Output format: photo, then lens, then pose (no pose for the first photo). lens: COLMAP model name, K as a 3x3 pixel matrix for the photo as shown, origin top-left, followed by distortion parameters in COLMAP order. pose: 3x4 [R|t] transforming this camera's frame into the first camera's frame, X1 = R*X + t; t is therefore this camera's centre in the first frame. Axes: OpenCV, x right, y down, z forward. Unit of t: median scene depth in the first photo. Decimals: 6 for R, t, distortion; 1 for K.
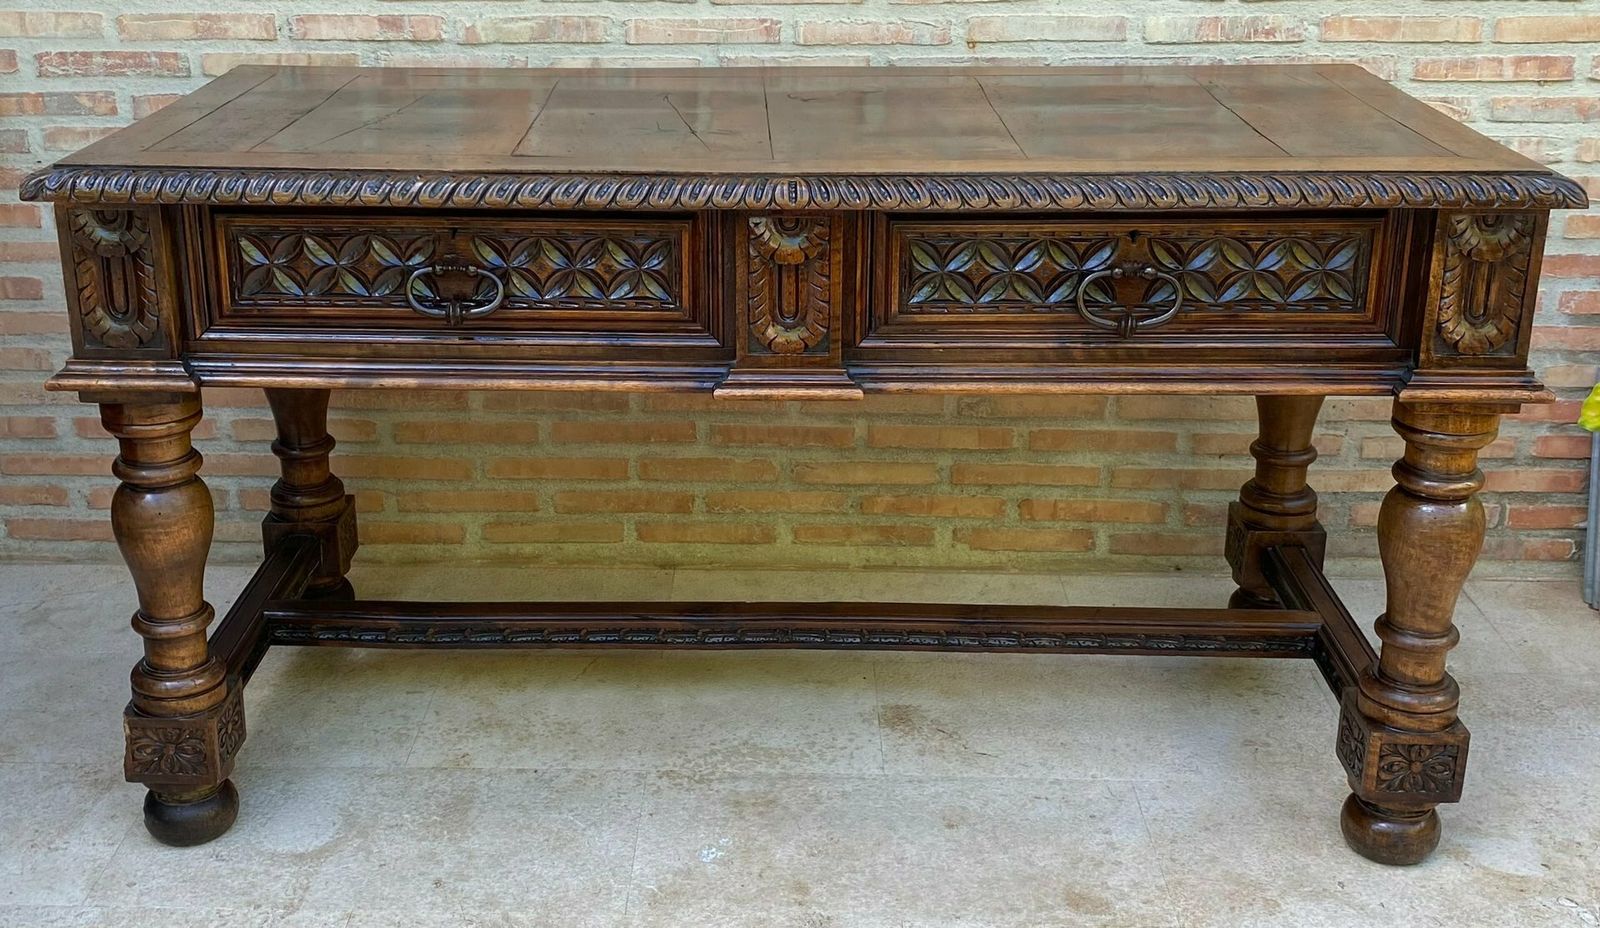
lens RADIAL K [[1838.3, 0, 722.4], [0, 1838.3, 380.7], [0, 0, 1]] dist [0.044696, 0.000000]
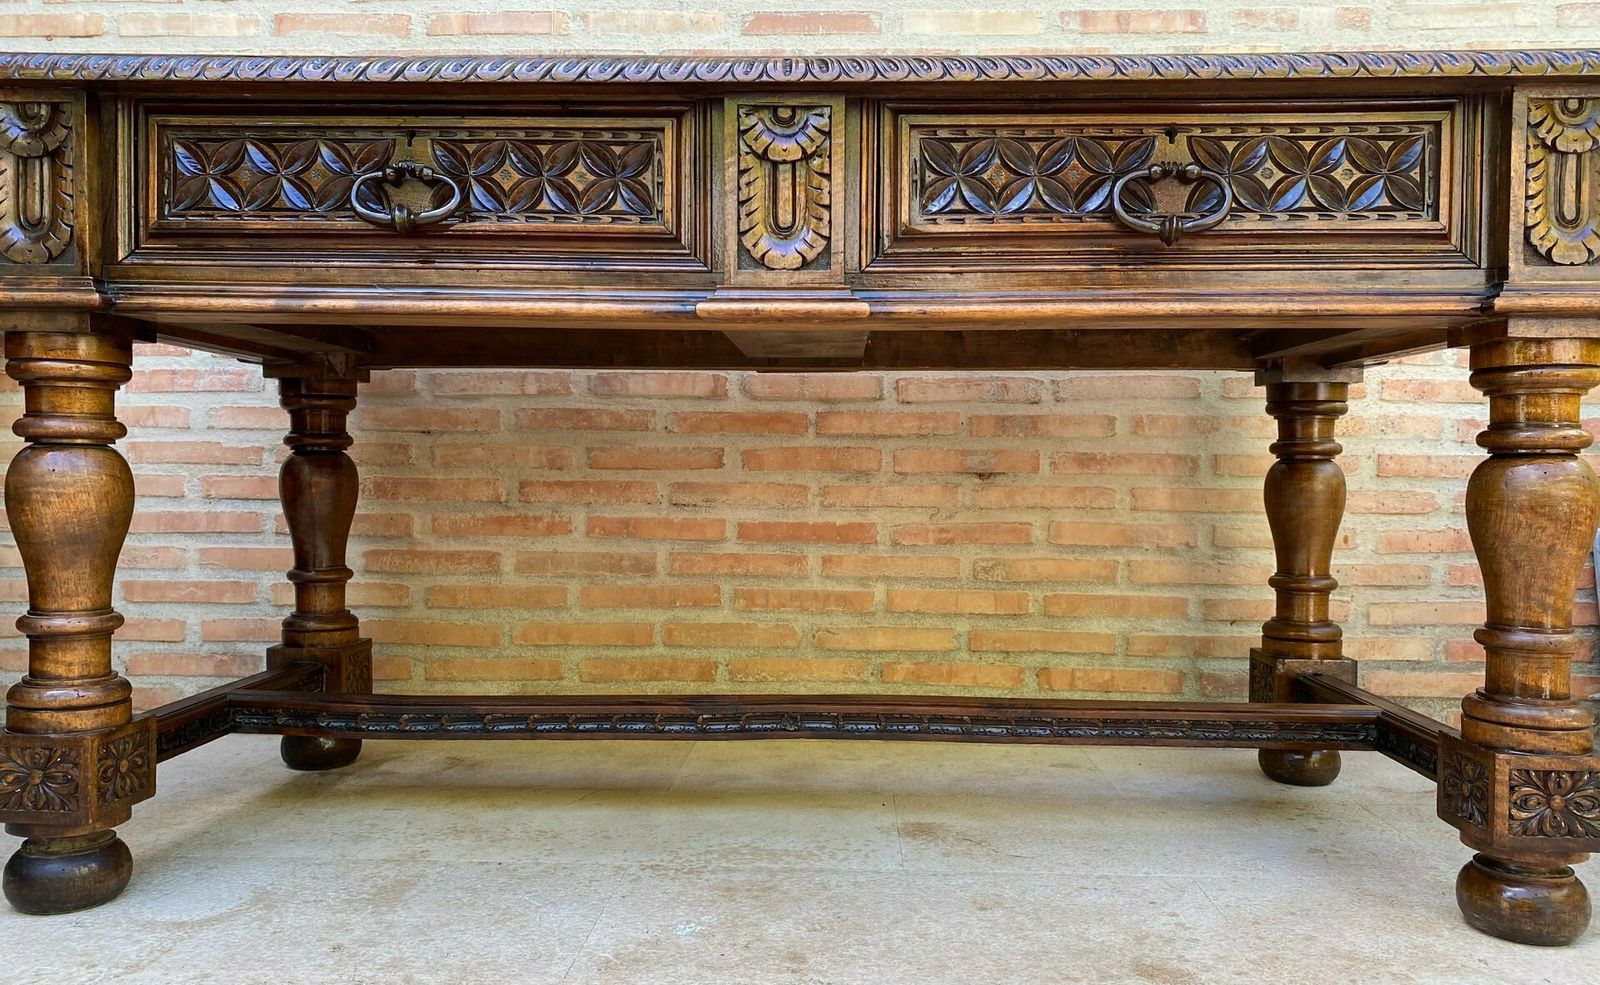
lens RADIAL K [[1245.6, 0, 800.5], [0, 1245.6, 486.0], [0, 0, 1]] dist [0.003794, 0.010067]
pose [[0.999937, 0.010974, -0.002476, 0.037858], [-0.011210, 0.953501, -0.301182, 0.211980], [-0.000944, 0.301191, 0.953563, 0.378264]]
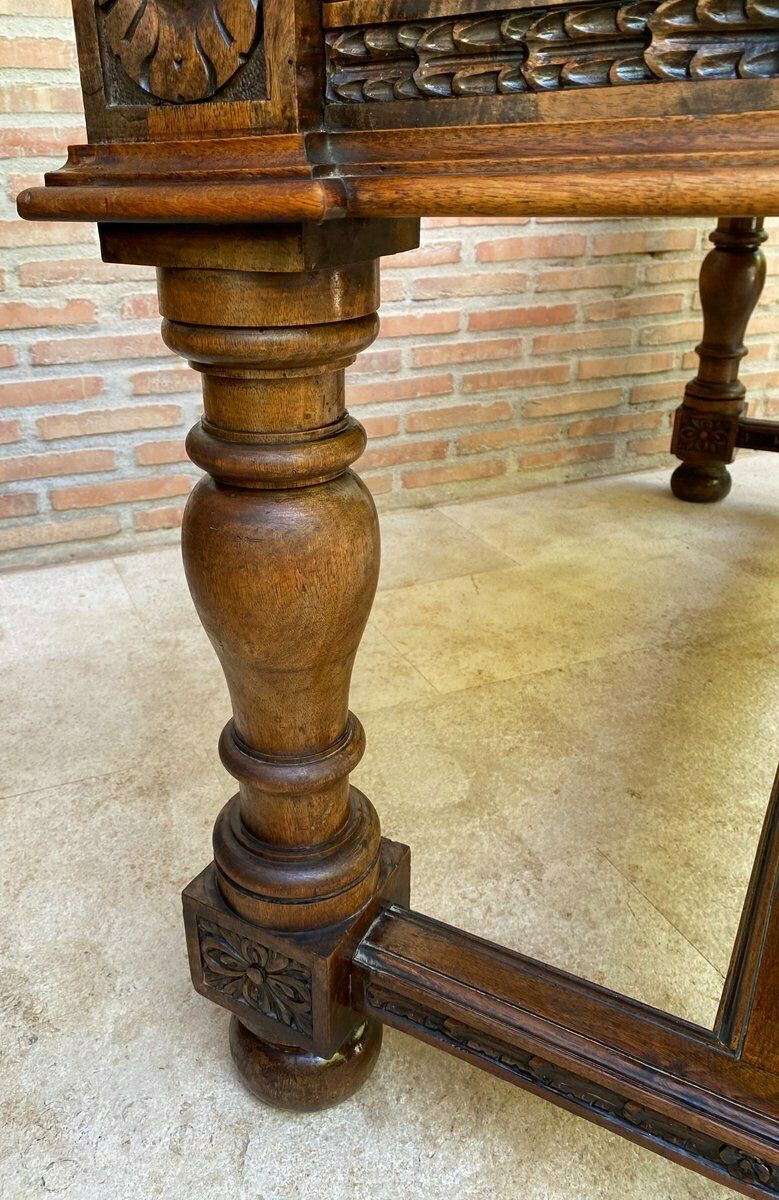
lens RADIAL K [[982.9, 0, 341.0], [0, 982.9, 604.3], [0, 0, 1]] dist [0.070200, -0.056491]
pose [[0.907014, -0.184021, 0.378763, -0.406224], [0.137686, 0.979621, 0.146234, 0.076020], [-0.397954, -0.080486, 0.913868, 0.530040]]
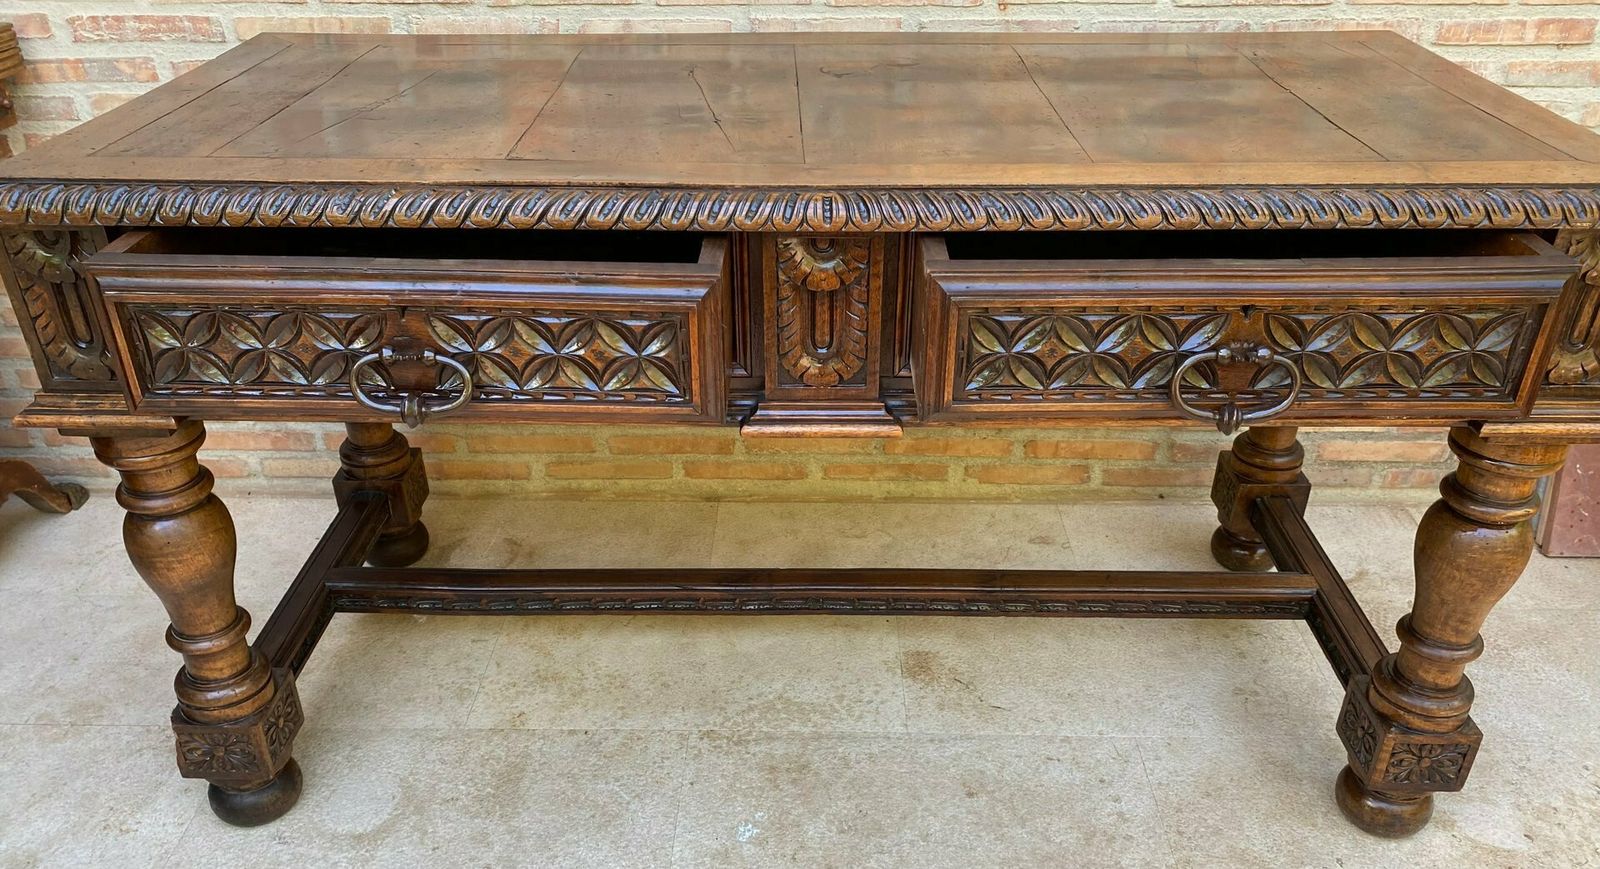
lens RADIAL K [[1243.1, 0, 790.0], [0, 1243.1, 517.4], [0, 0, 1]] dist [0.033917, -0.021753]
pose [[0.999865, -0.008015, 0.014370, 0.008652], [0.004560, 0.974117, 0.225999, -0.073577], [-0.015809, -0.225903, 0.974022, 0.305939]]
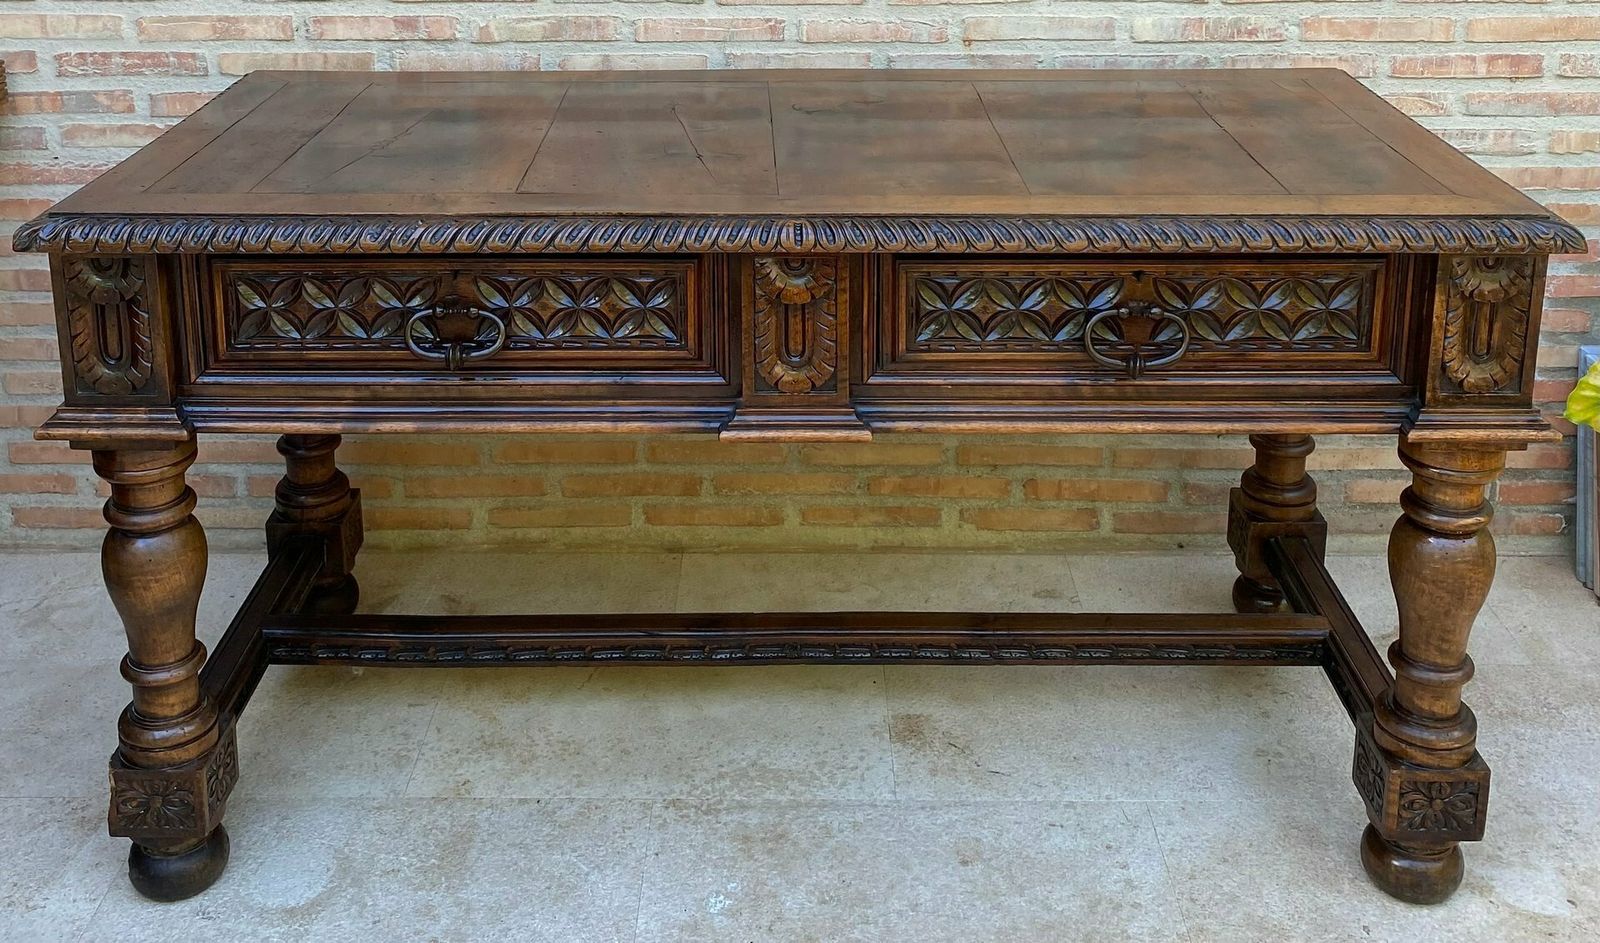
lens RADIAL K [[1702.1, 0, 777.3], [0, 1702.1, 85.4], [0, 0, 1]] dist [0.022035, 0.000000]
pose [[0.999636, -0.004709, 0.026546, 0.002407], [0.007257, 0.995285, -0.096721, -0.073765], [-0.025966, 0.096878, 0.994957, 0.059737]]
